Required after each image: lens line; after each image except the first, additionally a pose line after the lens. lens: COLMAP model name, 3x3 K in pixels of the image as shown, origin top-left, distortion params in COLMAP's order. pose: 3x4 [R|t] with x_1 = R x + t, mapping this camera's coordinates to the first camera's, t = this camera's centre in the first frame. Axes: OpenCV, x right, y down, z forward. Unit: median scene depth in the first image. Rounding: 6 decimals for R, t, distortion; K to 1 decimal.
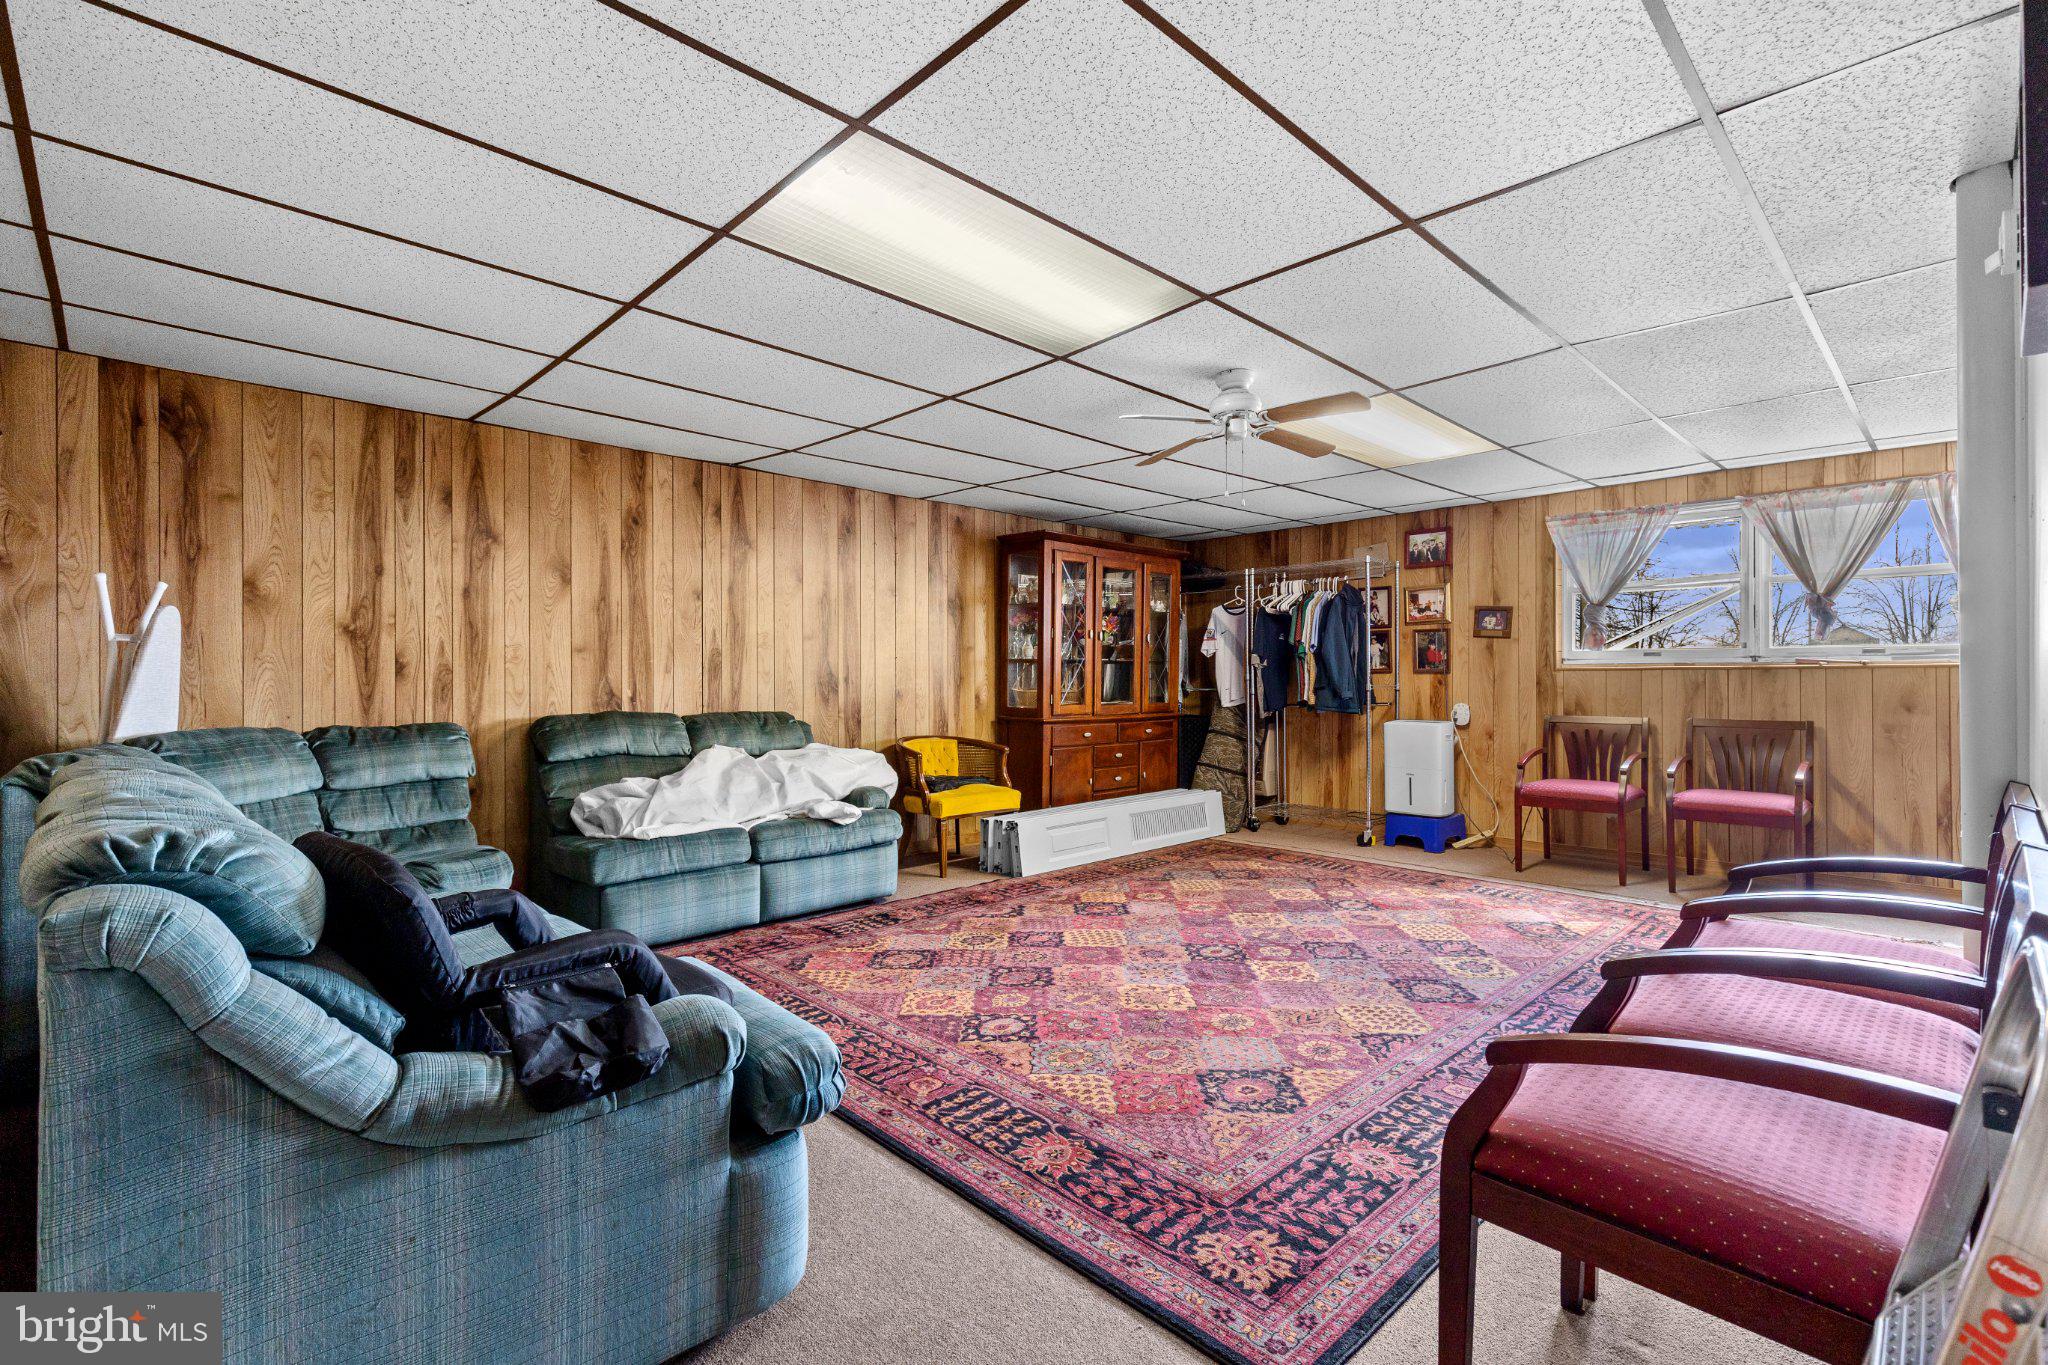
lens RADIAL K [[926.6, 0, 1074.9], [0, 926.6, 665.7], [0, 0, 1]] dist [0.006774, -0.002249]
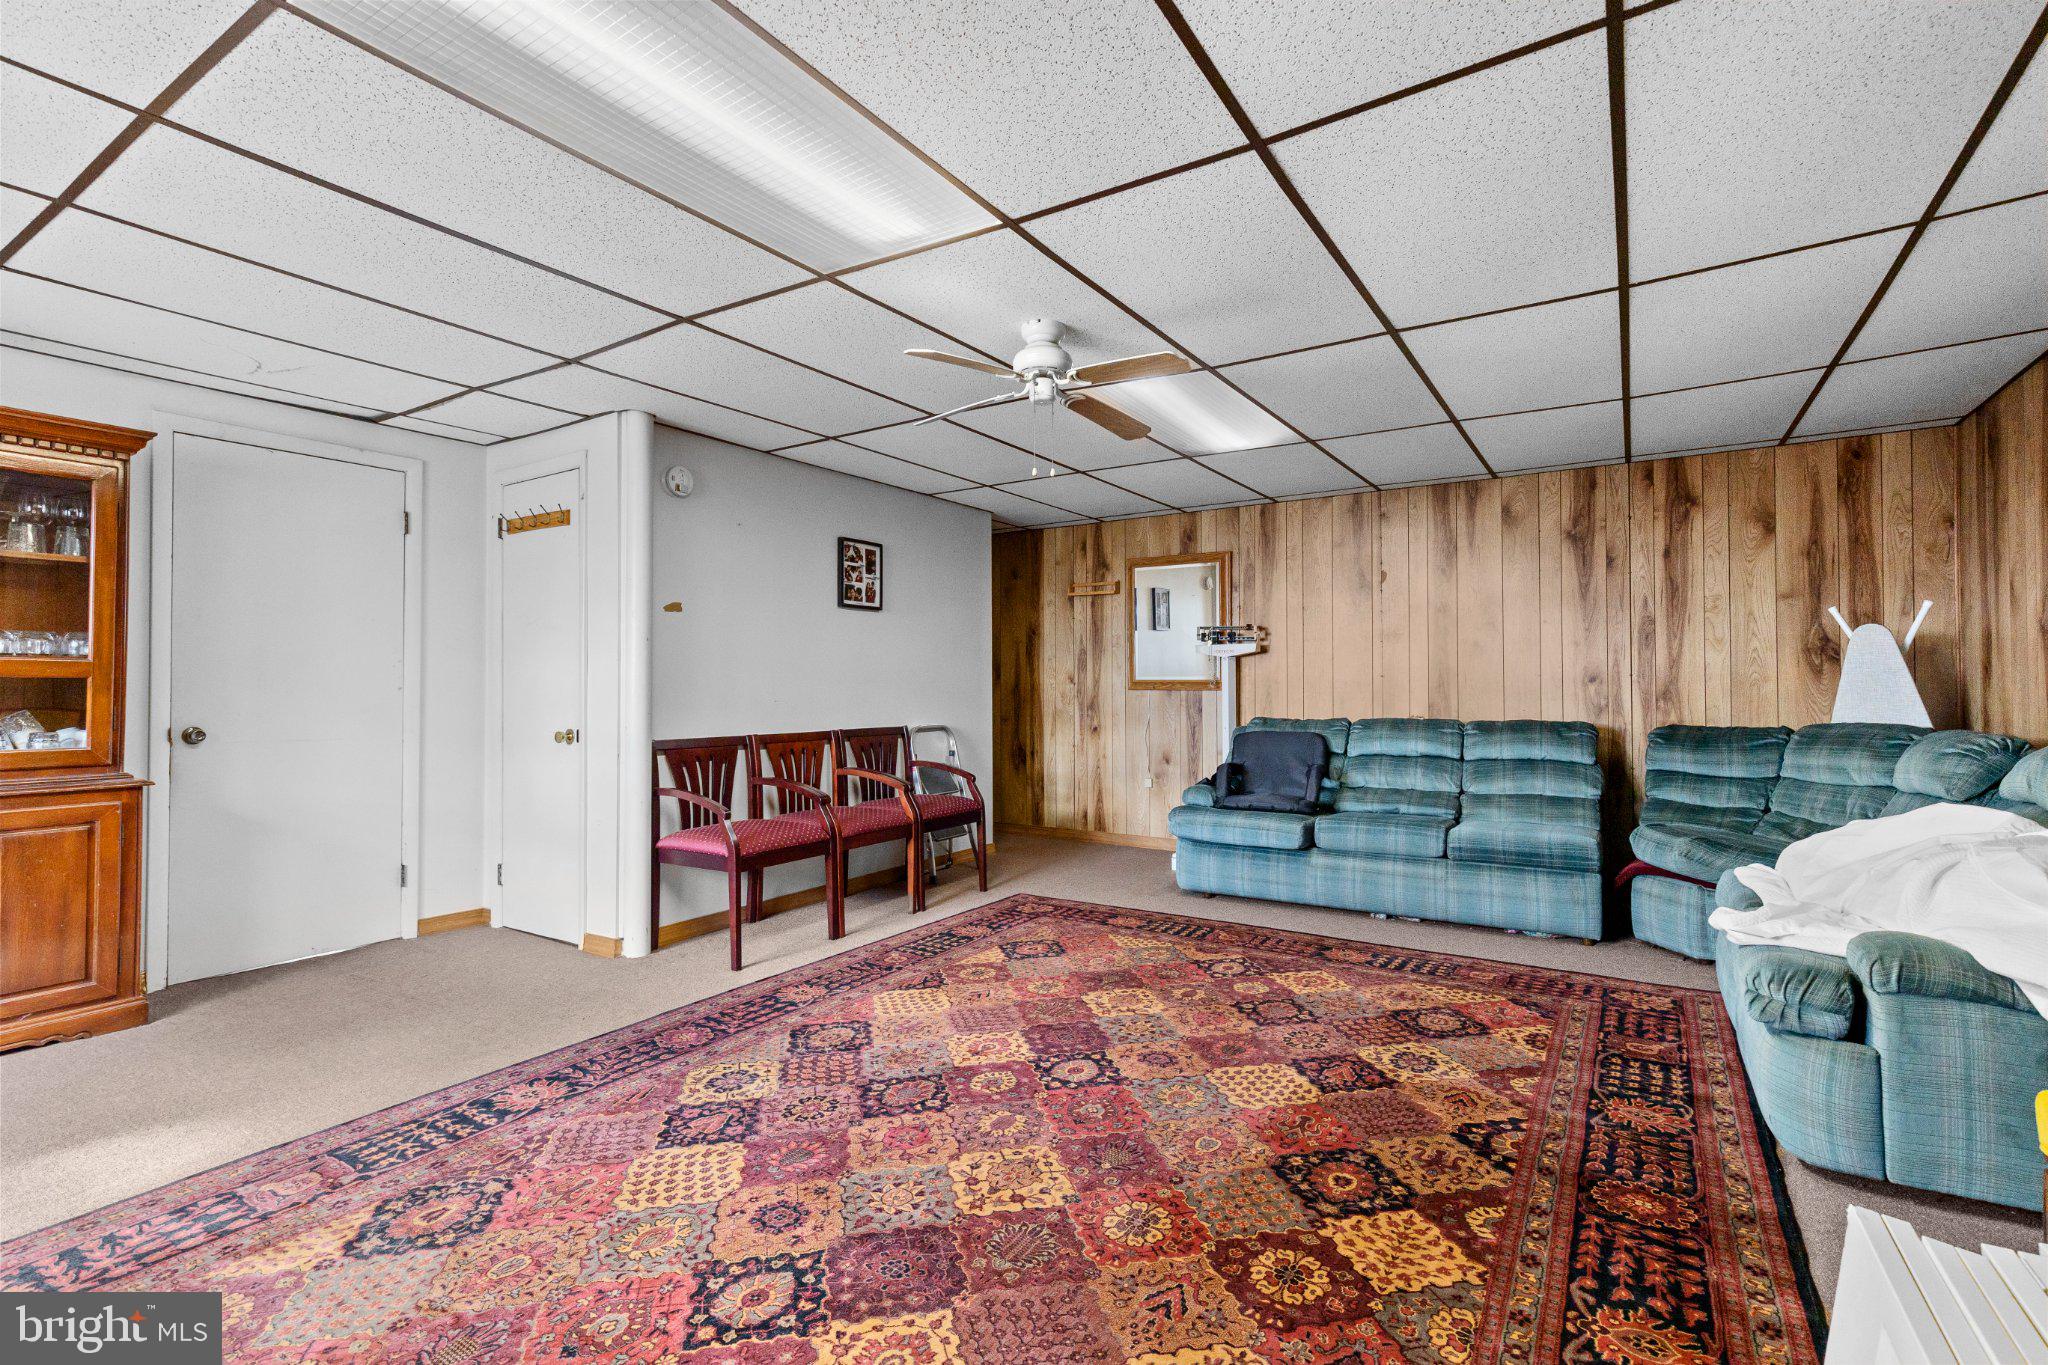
lens RADIAL K [[926.6, 0, 1068.1], [0, 926.6, 676.3], [0, 0, 1]] dist [0.006774, -0.002249]
pose [[-0.975700, 0.004470, -0.219064, 0.313211], [0.010822, 0.999555, -0.027805, 0.024173], [0.218843, -0.029501, -0.975314, 1.702917]]
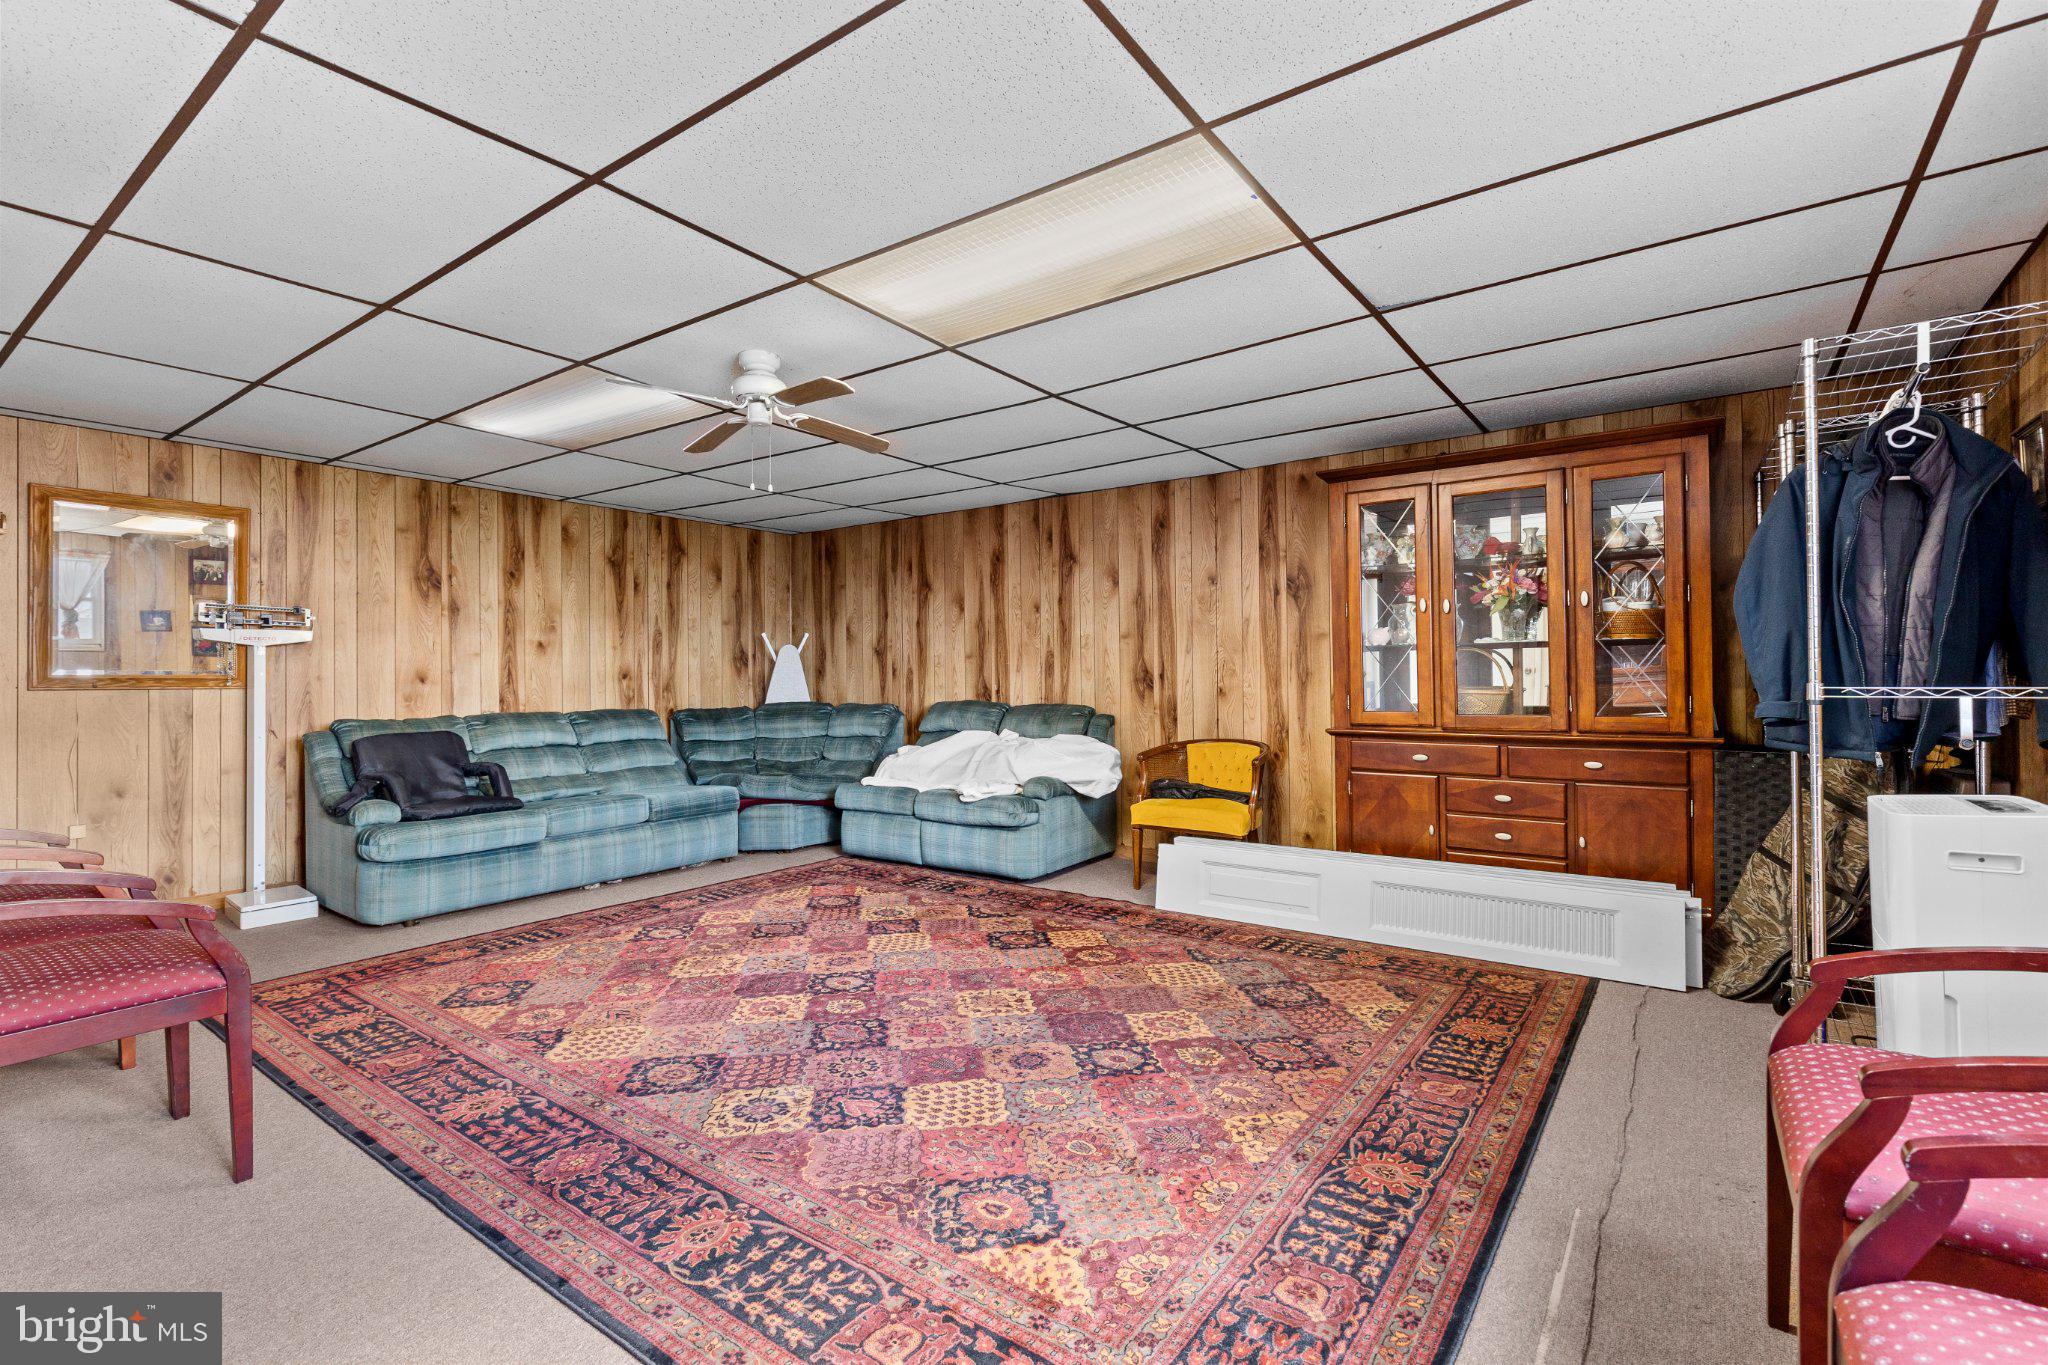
lens RADIAL K [[926.6, 0, 1015.5], [0, 926.6, 684.8], [0, 0, 1]] dist [0.006774, -0.002249]
pose [[0.140678, 0.010766, -0.989997, 1.068762], [0.025354, 0.999574, 0.014473, 0.008598], [0.989731, -0.027137, 0.140345, 1.044189]]
